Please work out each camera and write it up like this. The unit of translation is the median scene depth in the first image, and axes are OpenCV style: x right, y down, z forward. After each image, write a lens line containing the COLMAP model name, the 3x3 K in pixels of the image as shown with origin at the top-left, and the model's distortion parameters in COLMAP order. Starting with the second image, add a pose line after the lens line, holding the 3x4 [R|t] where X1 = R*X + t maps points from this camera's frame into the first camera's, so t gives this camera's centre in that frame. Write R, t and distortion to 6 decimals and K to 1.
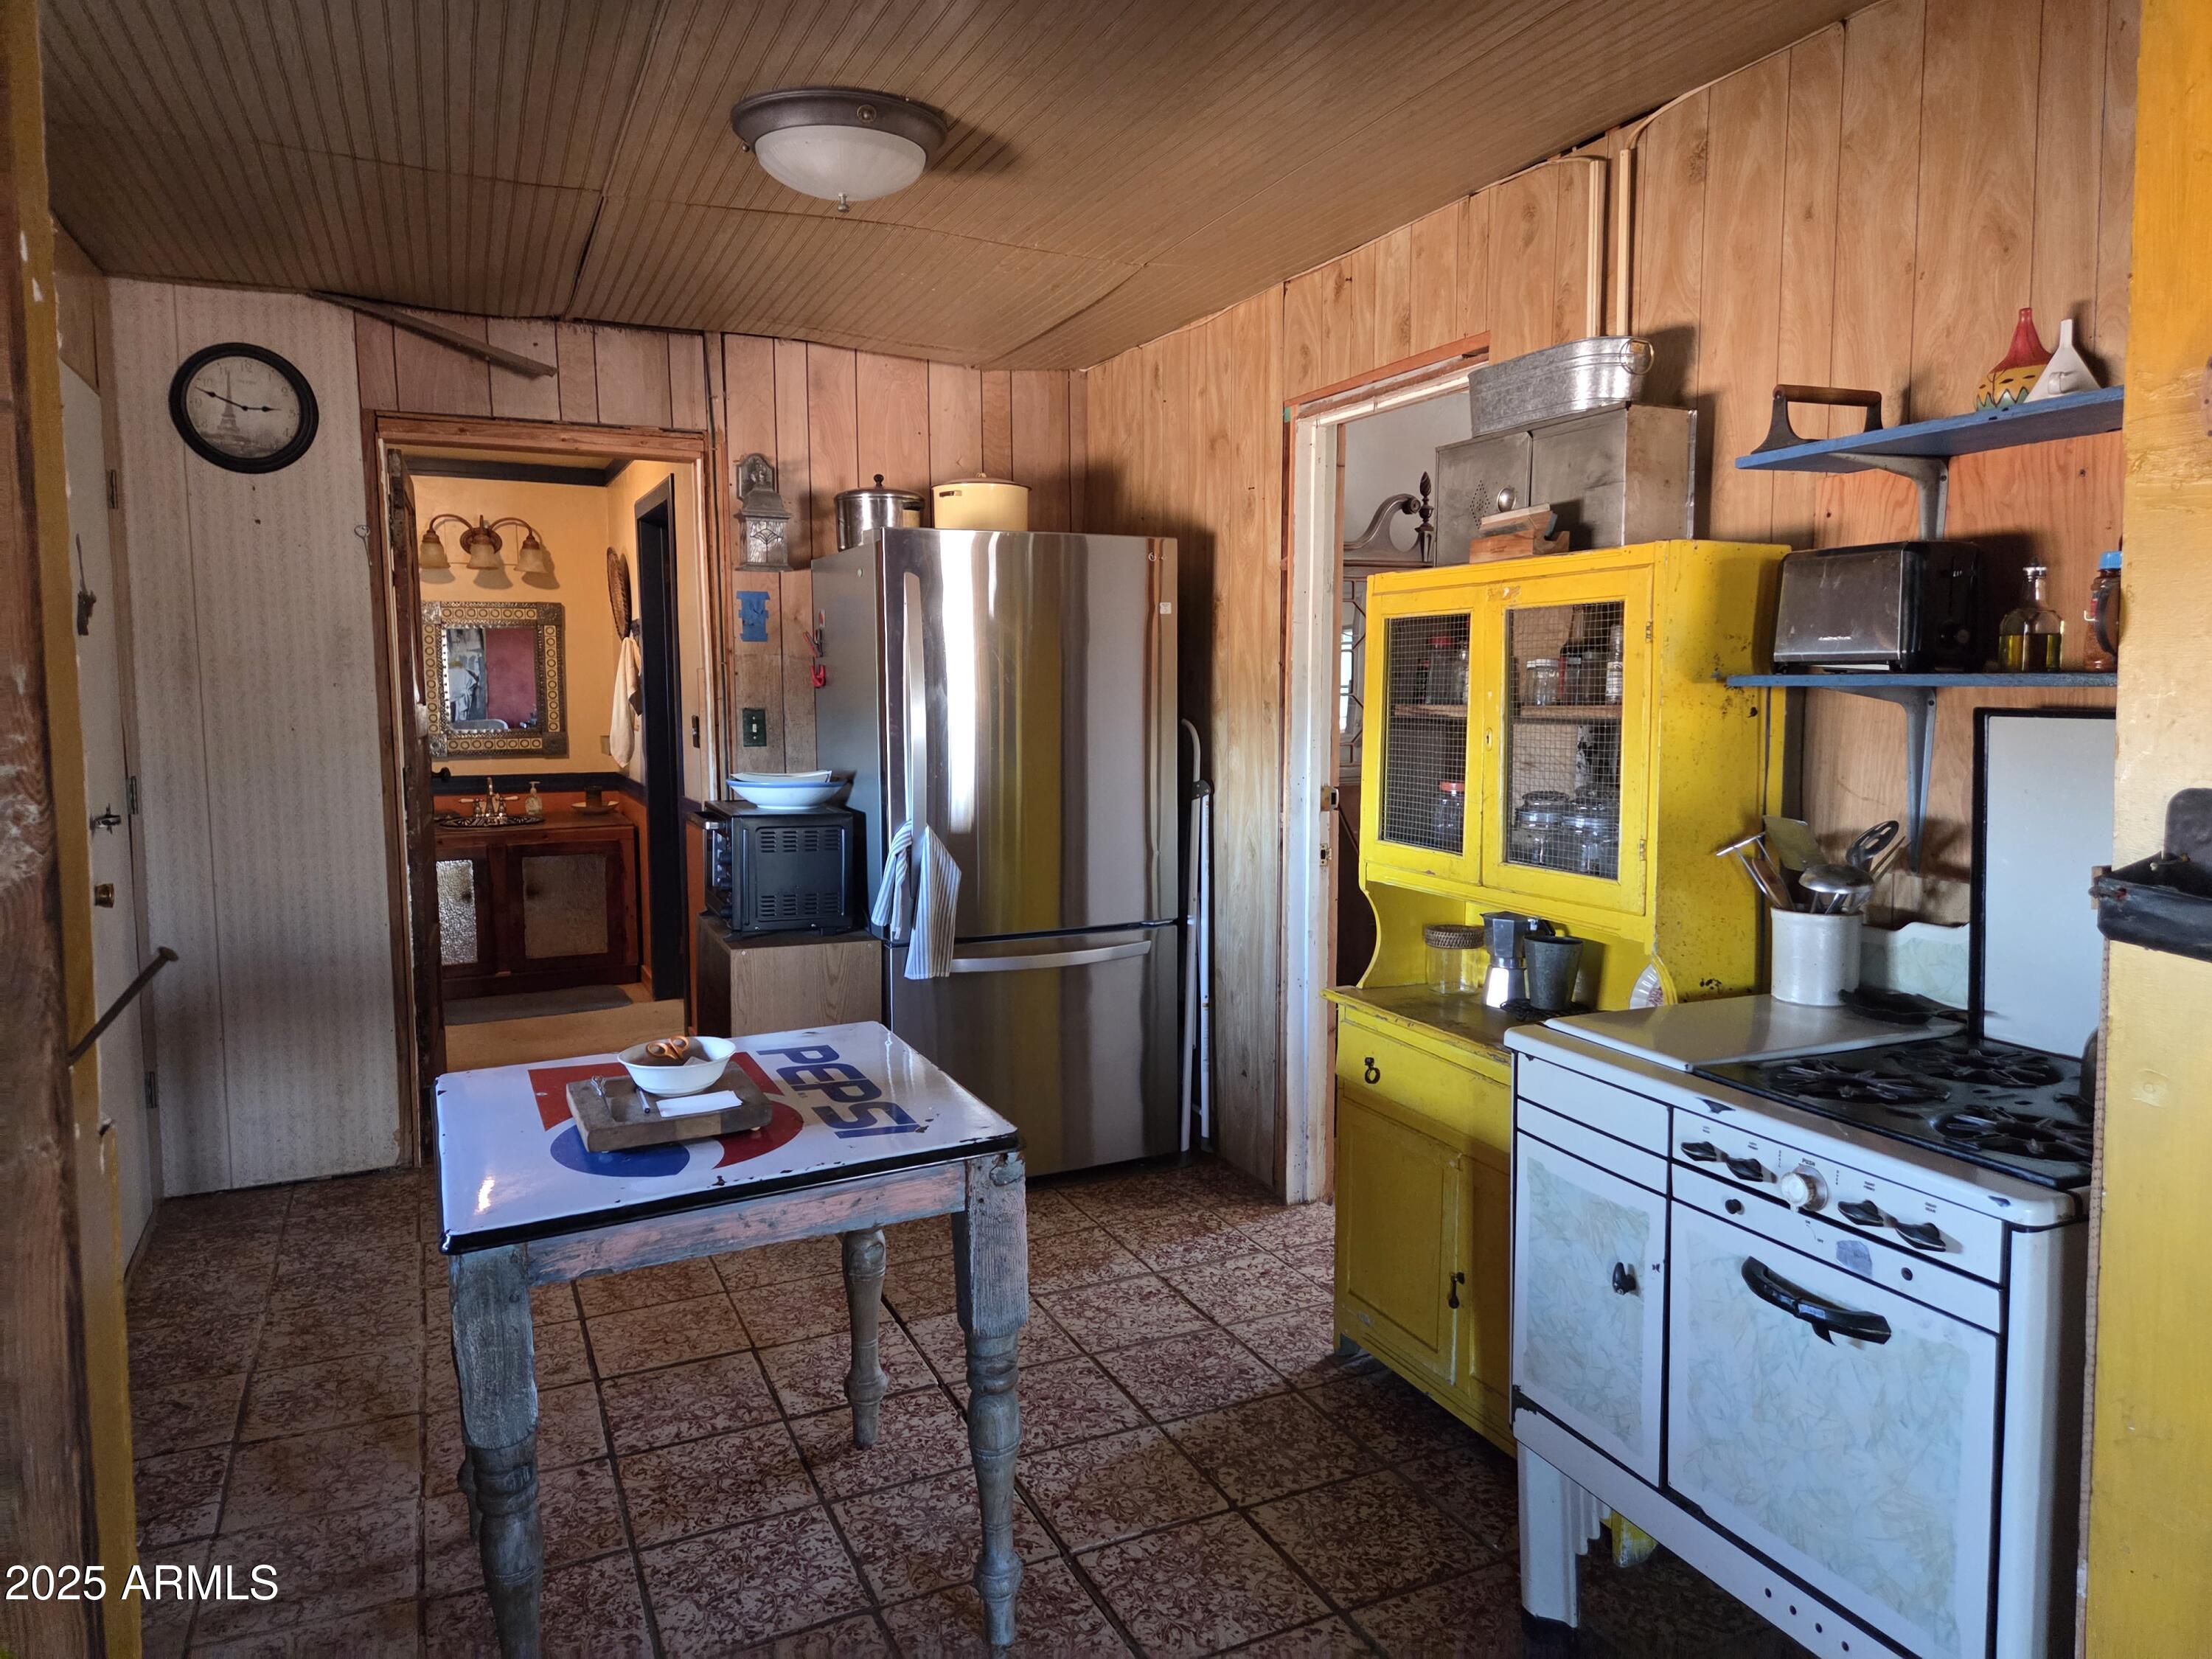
lens RADIAL K [[1484.4, 0, 1125.1], [0, 1484.4, 802.2], [0, 0, 1]] dist [0.069064, -0.048739]
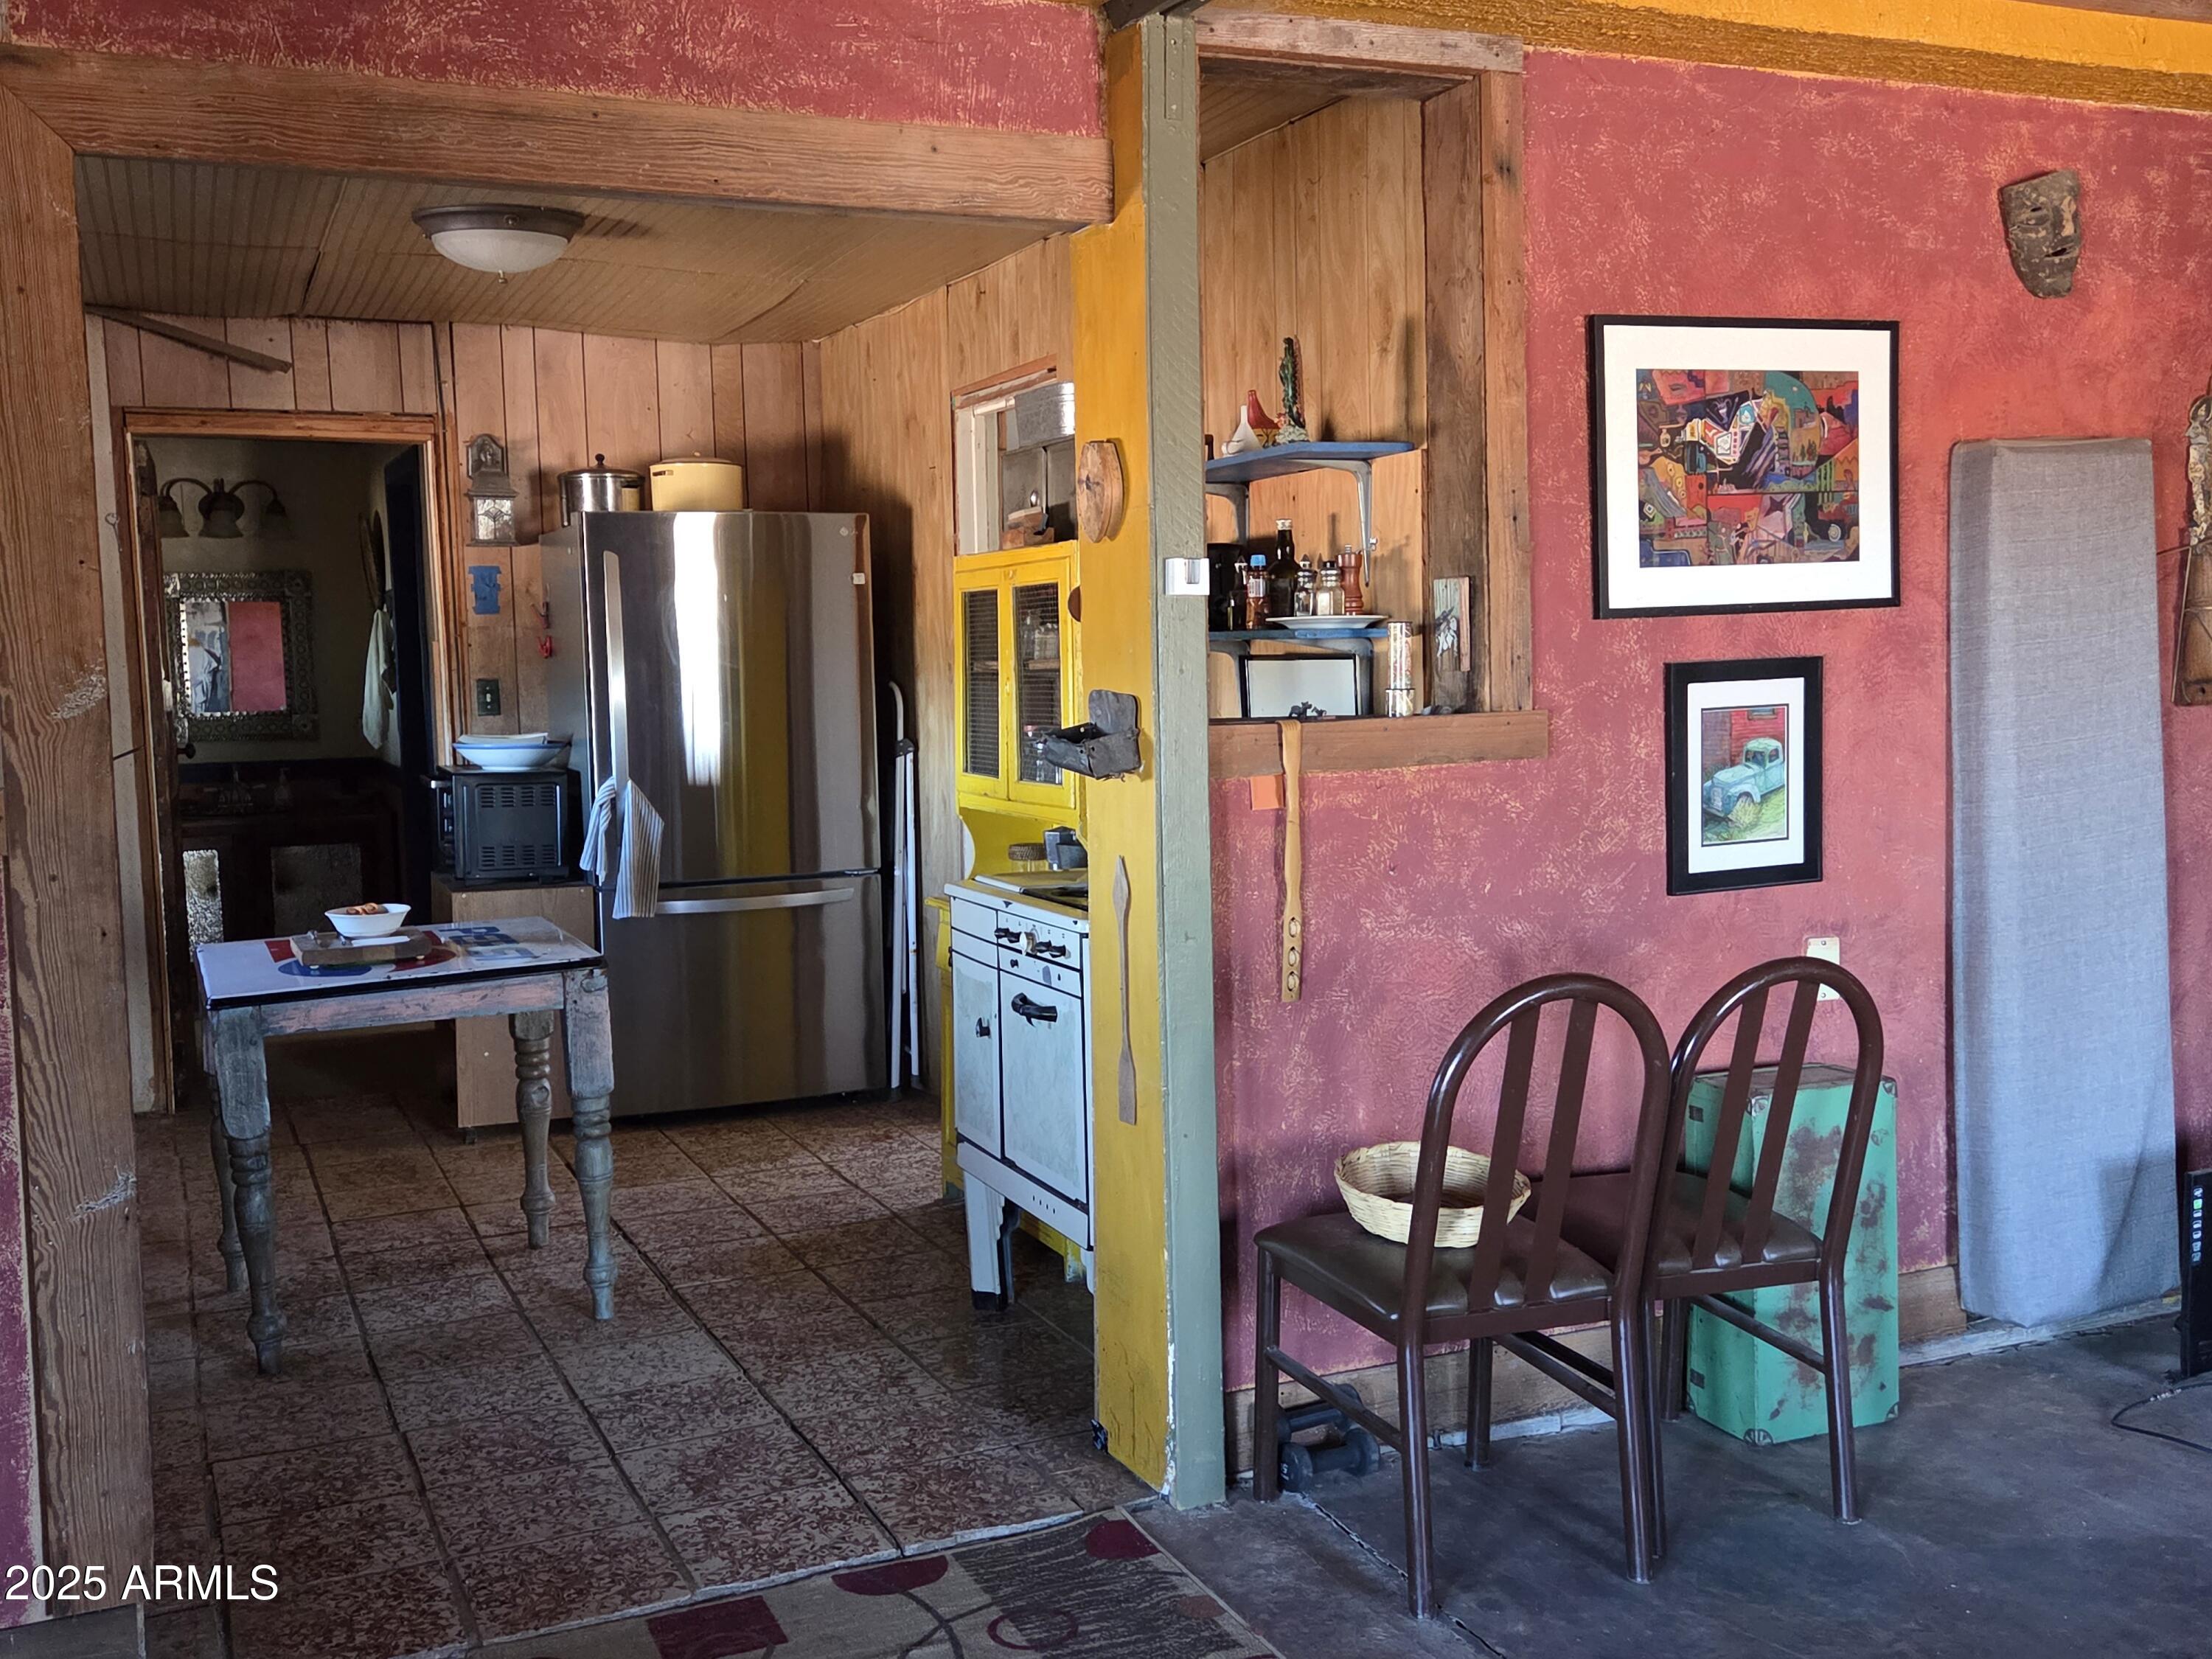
lens RADIAL K [[2161.6, 0, 1158.4], [0, 2161.6, 819.0], [0, 0, 1]] dist [0.054262, 0.000000]
pose [[0.999876, -0.015685, -0.001405, 0.250718], [0.015679, 0.999868, -0.004355, 0.055846], [0.001473, 0.004333, 0.999990, -0.586839]]
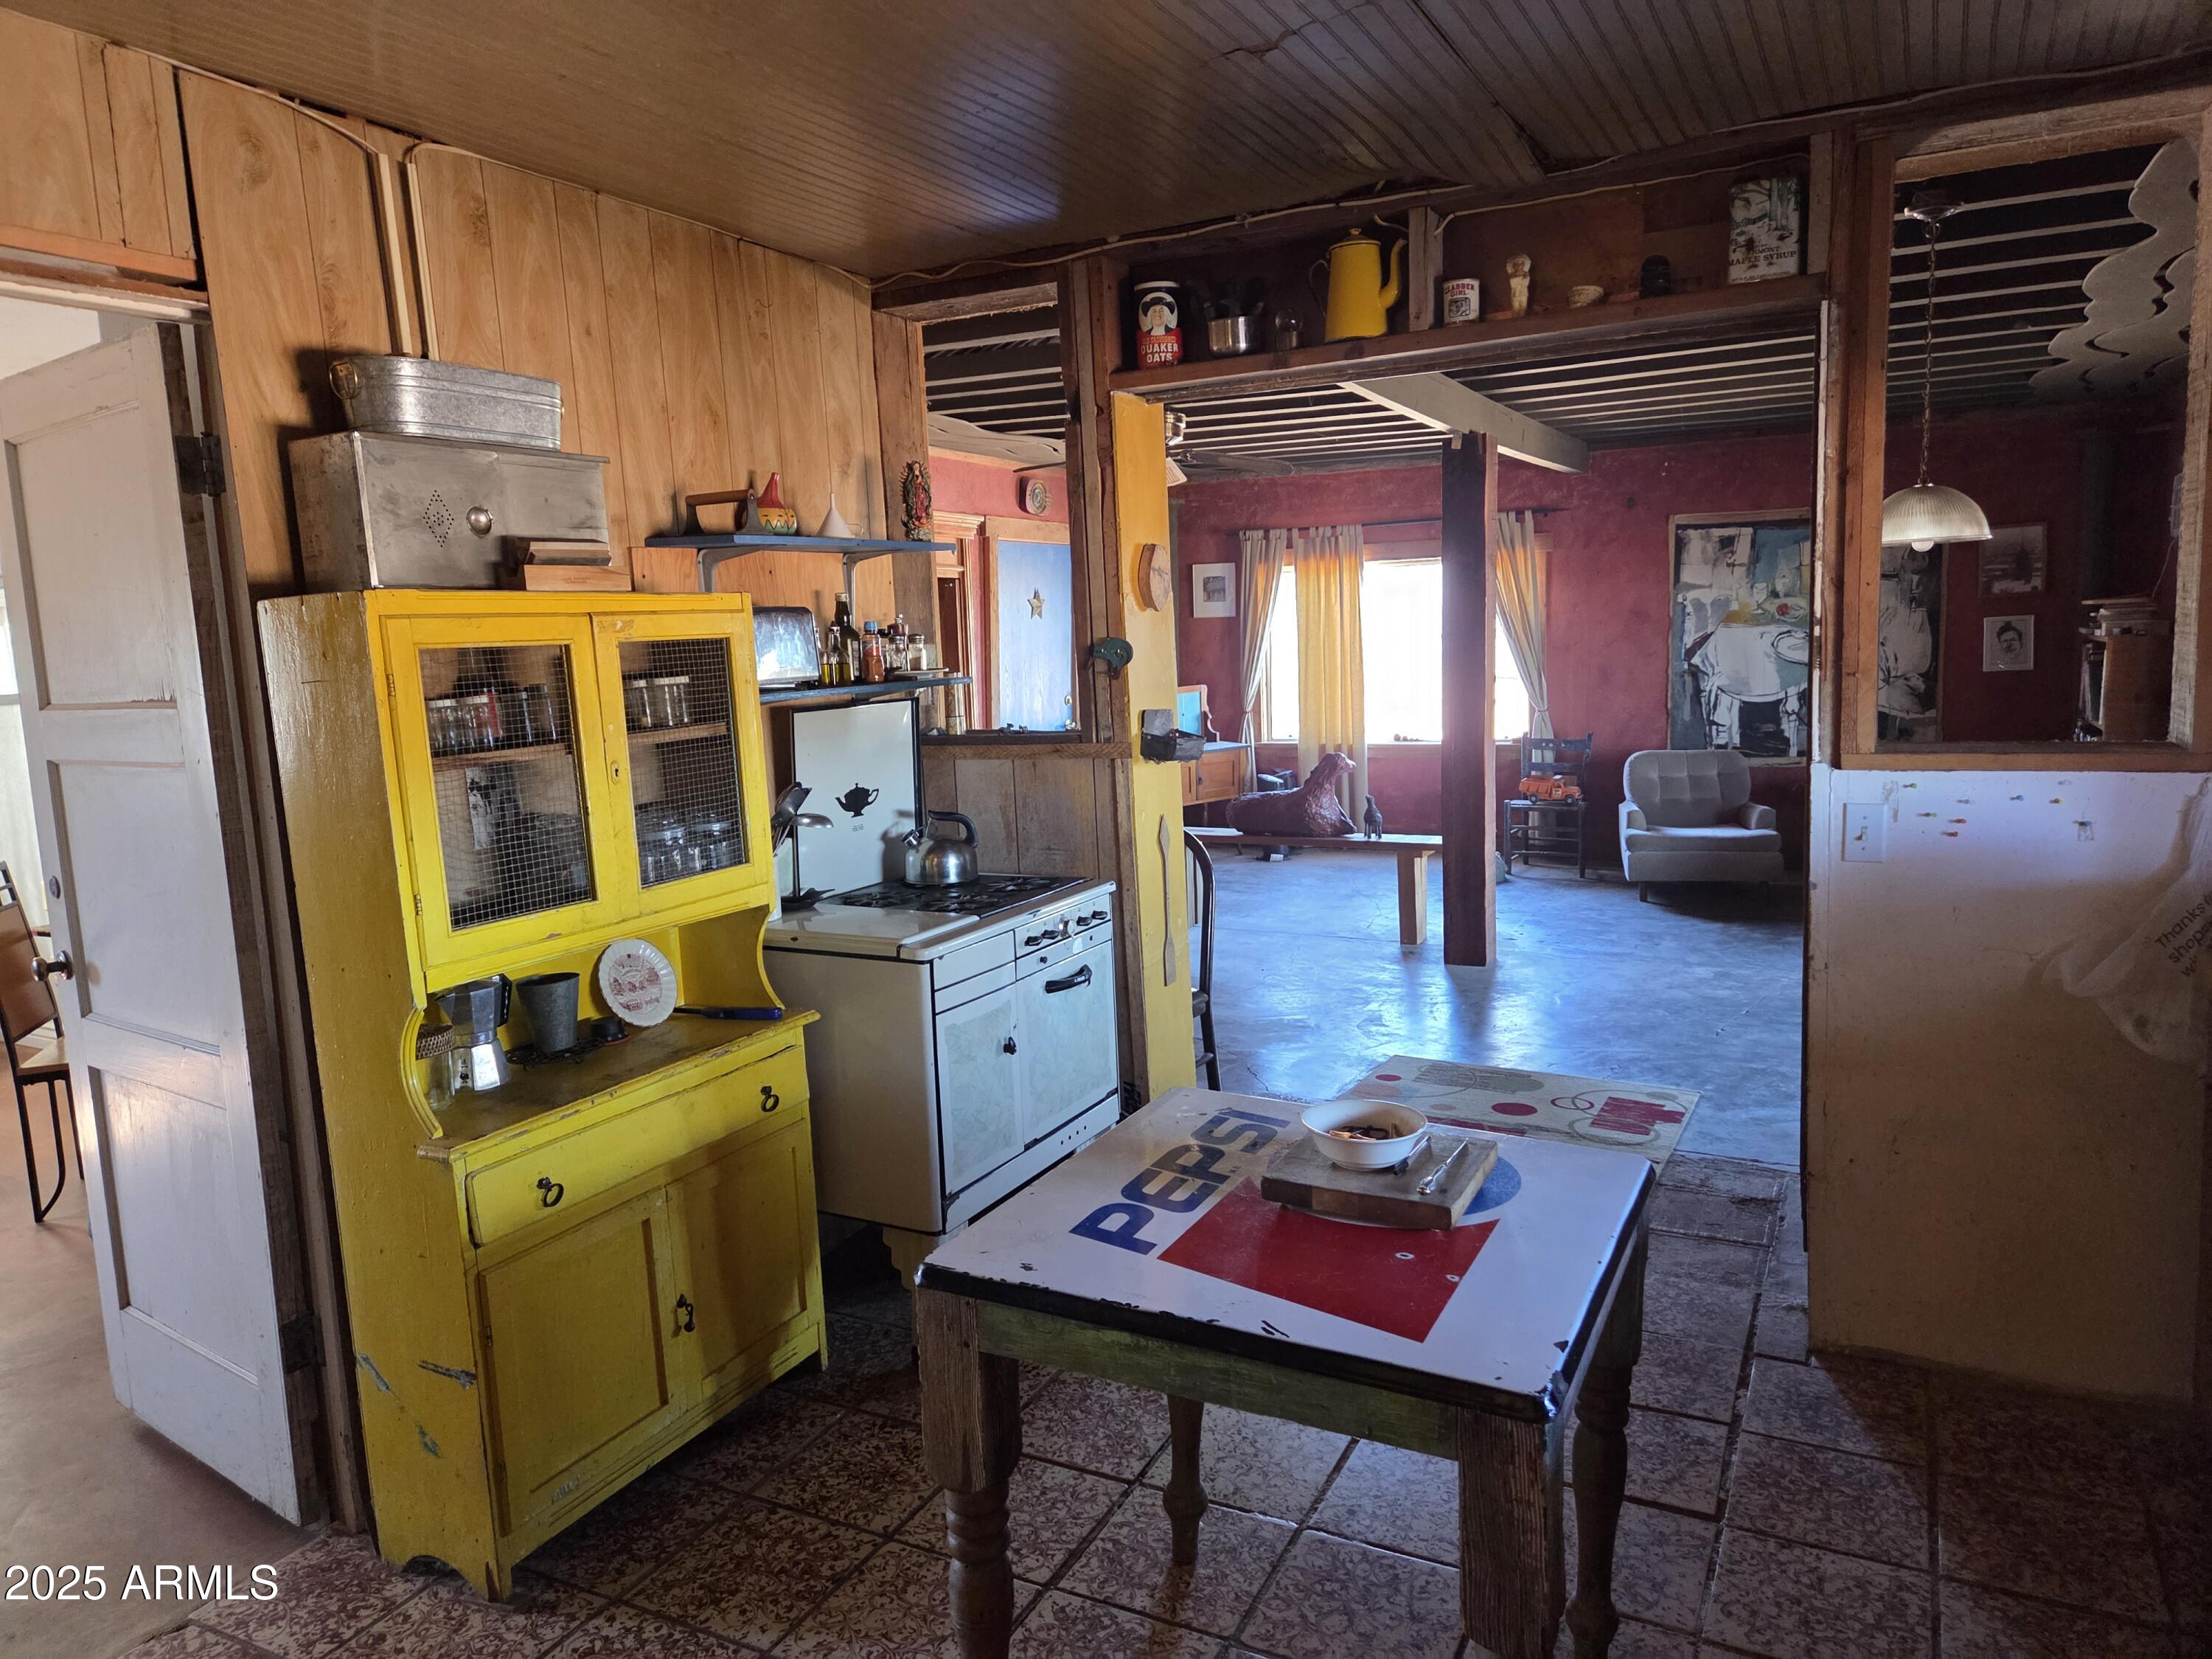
lens RADIAL K [[1484.4, 0, 1115.5], [0, 1484.4, 805.6], [0, 0, 1]] dist [0.069064, -0.048739]
pose [[-0.609284, -0.067746, 0.790053, -0.496466], [0.108567, 0.979834, 0.167746, -0.100858], [-0.785485, 0.187979, -0.589642, 0.885817]]
